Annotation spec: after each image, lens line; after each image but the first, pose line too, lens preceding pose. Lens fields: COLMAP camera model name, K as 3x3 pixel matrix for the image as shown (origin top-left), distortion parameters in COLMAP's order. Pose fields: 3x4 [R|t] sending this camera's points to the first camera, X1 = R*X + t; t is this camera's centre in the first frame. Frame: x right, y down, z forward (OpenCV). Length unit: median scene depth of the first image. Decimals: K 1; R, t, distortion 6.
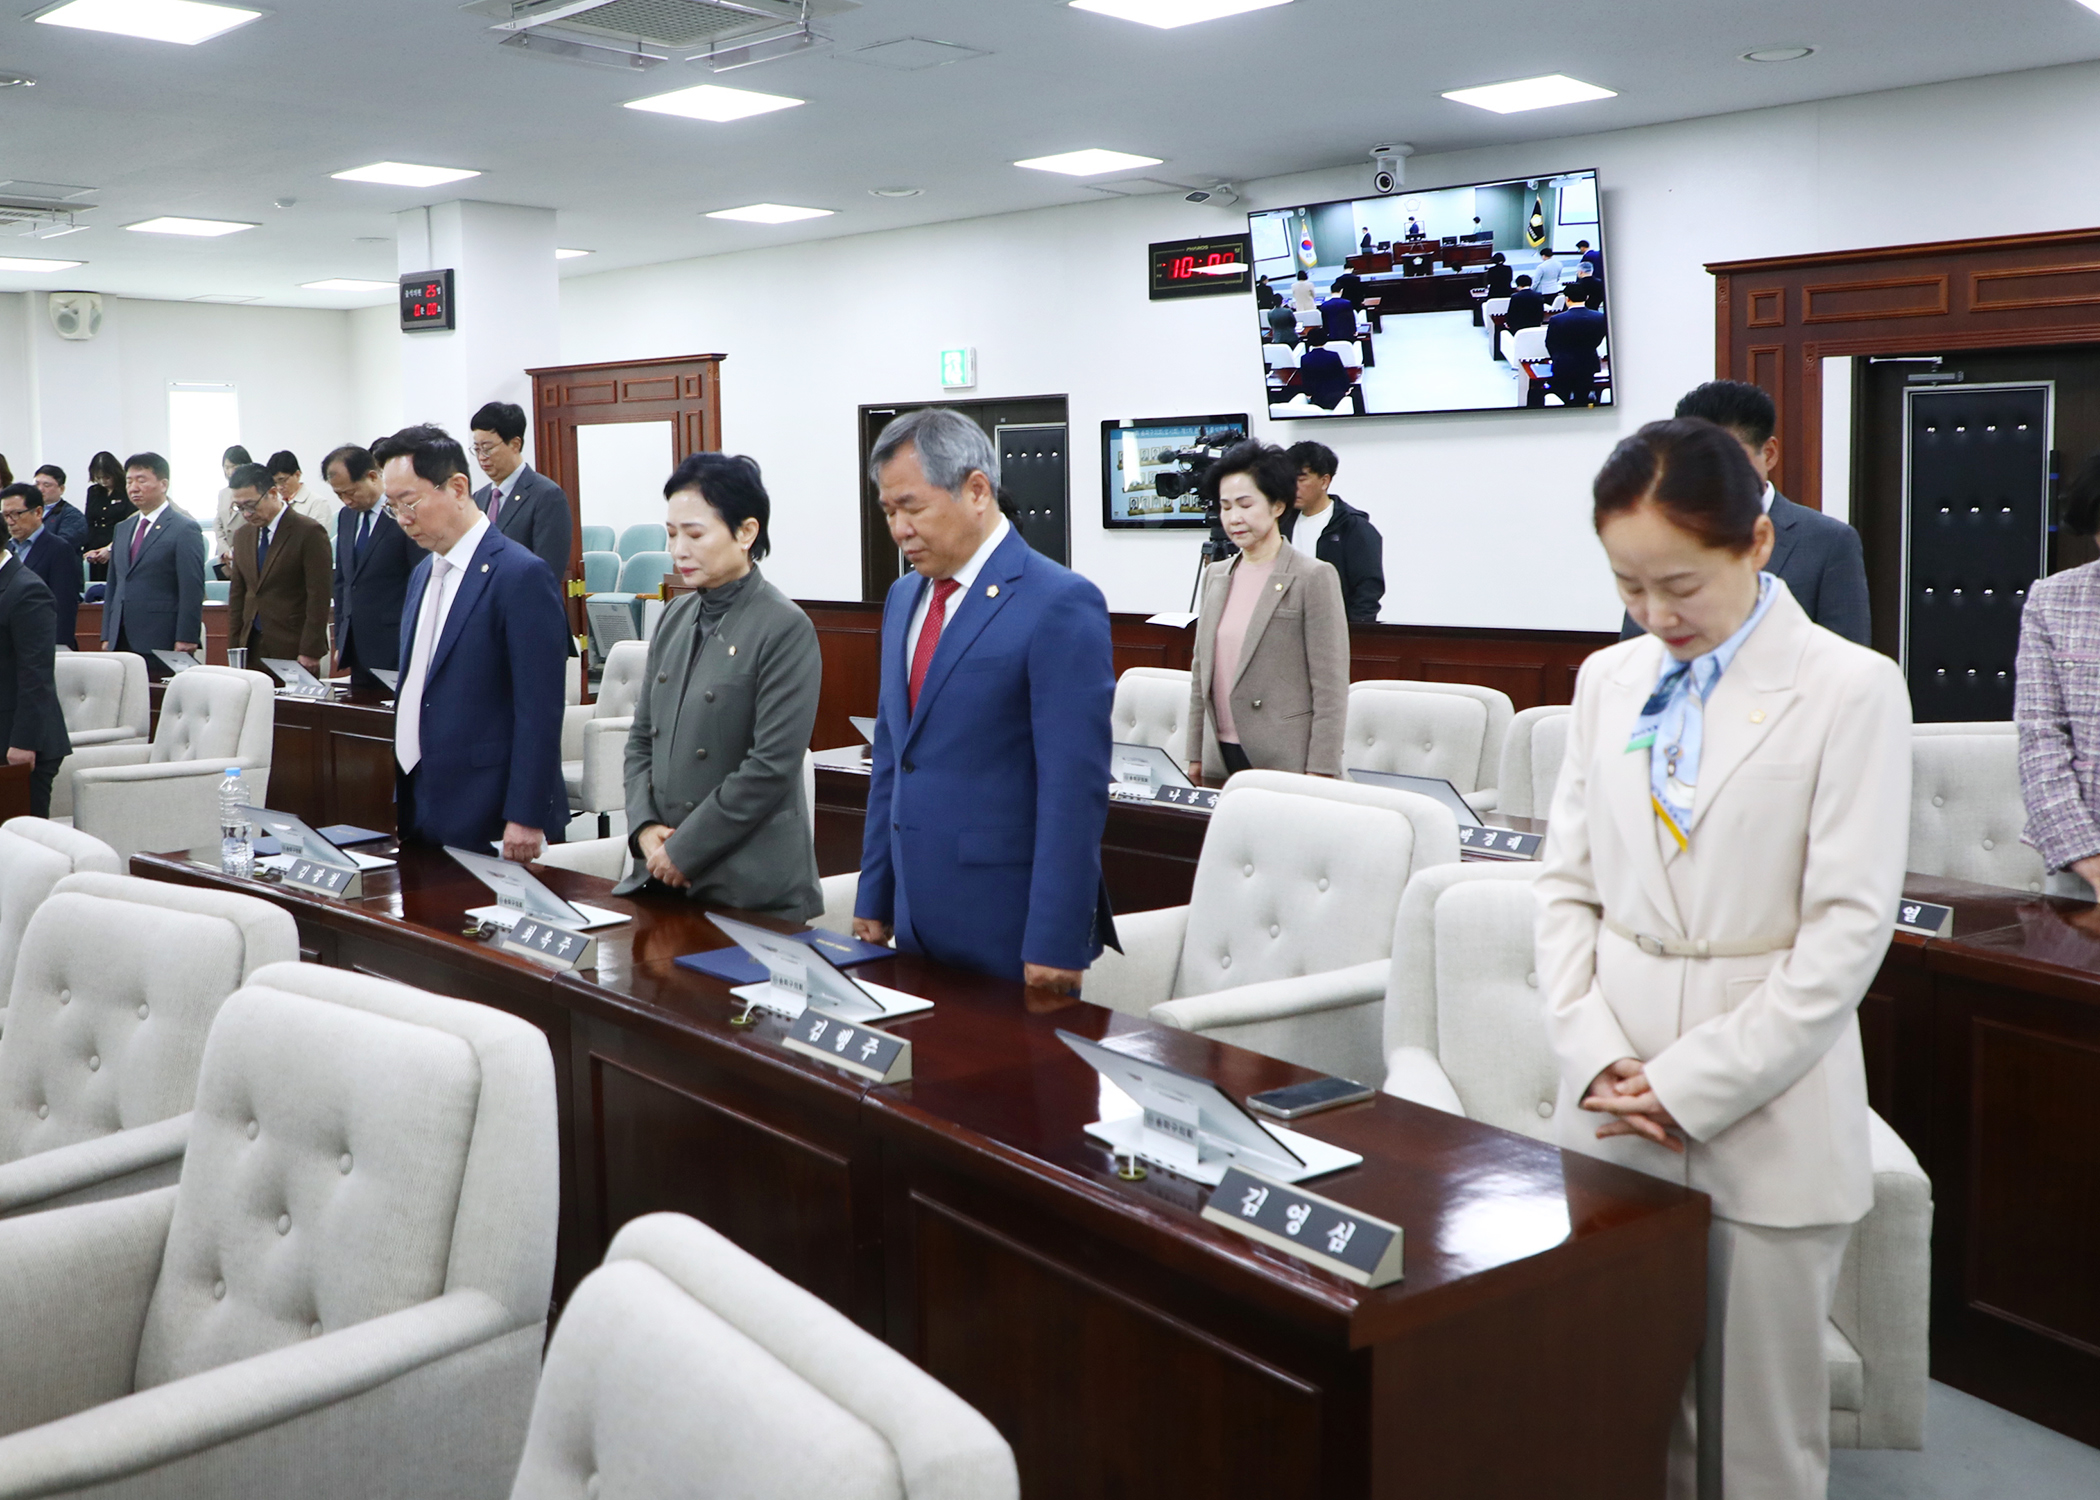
lens RADIAL K [[2136.5, 0, 1050.0], [0, 2136.5, 750.0], [0, 0, 1]] dist [-0.025993, -0.009037]
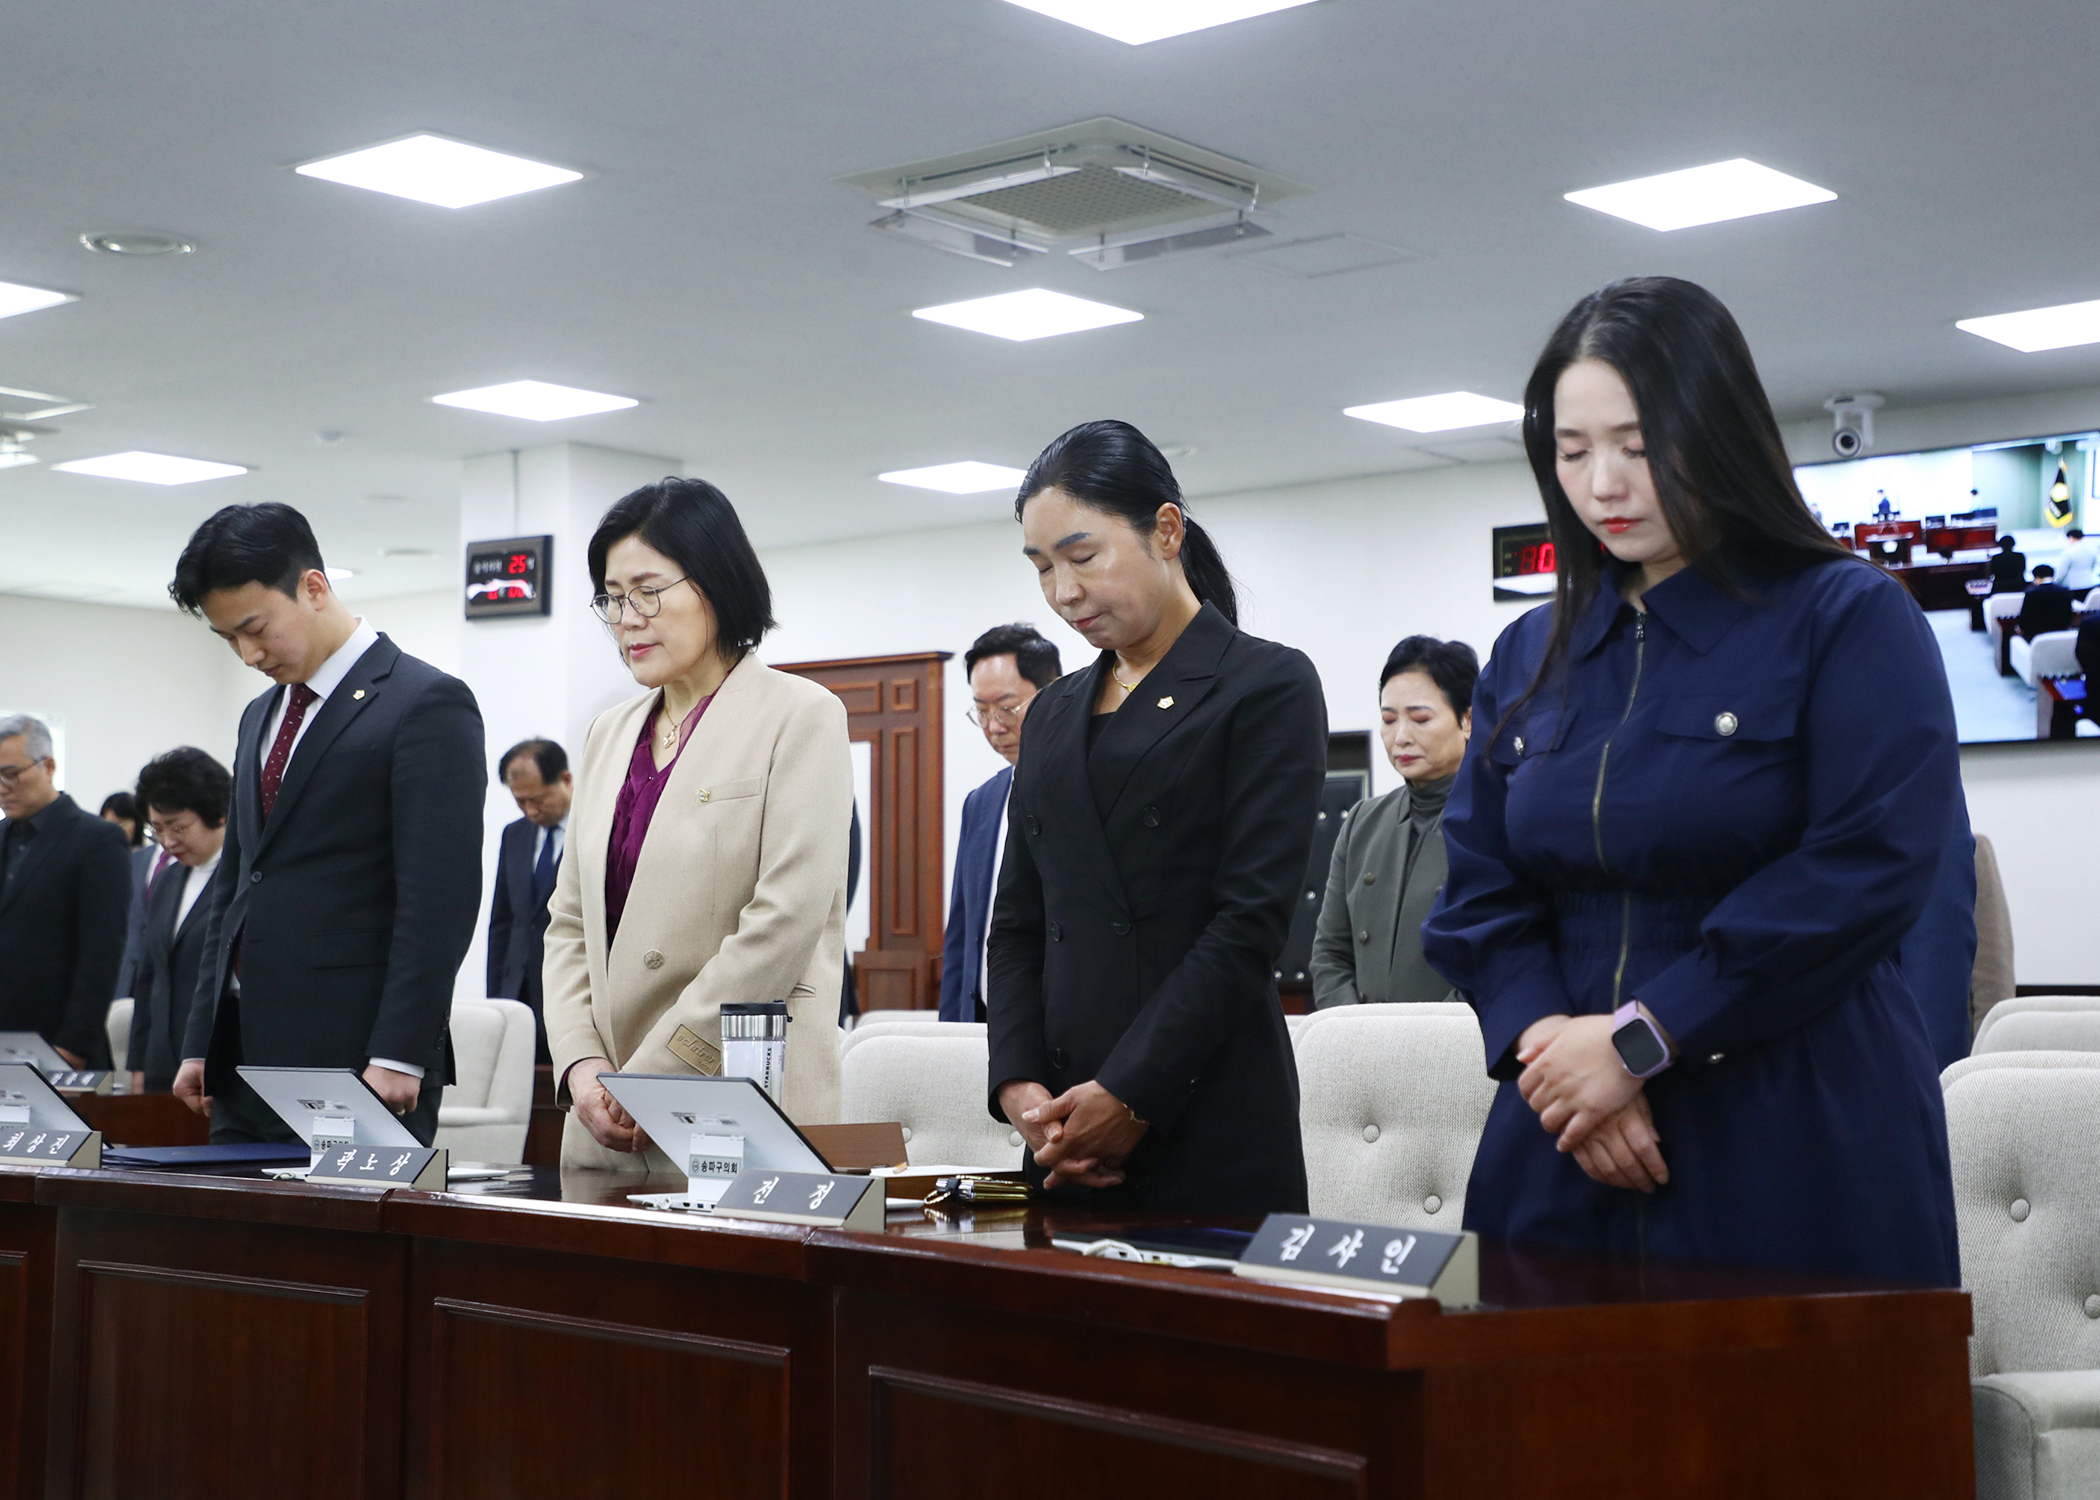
lens RADIAL K [[3904.9, 0, 1050.0], [0, 3904.9, 750.0], [0, 0, 1]] dist [0.008940, 3.146478]
pose [[0.996999, 0.019011, 0.075039, -0.227713], [-0.002807, 0.977615, -0.210383, 0.134381], [-0.077359, 0.209541, 0.974735, -0.315203]]
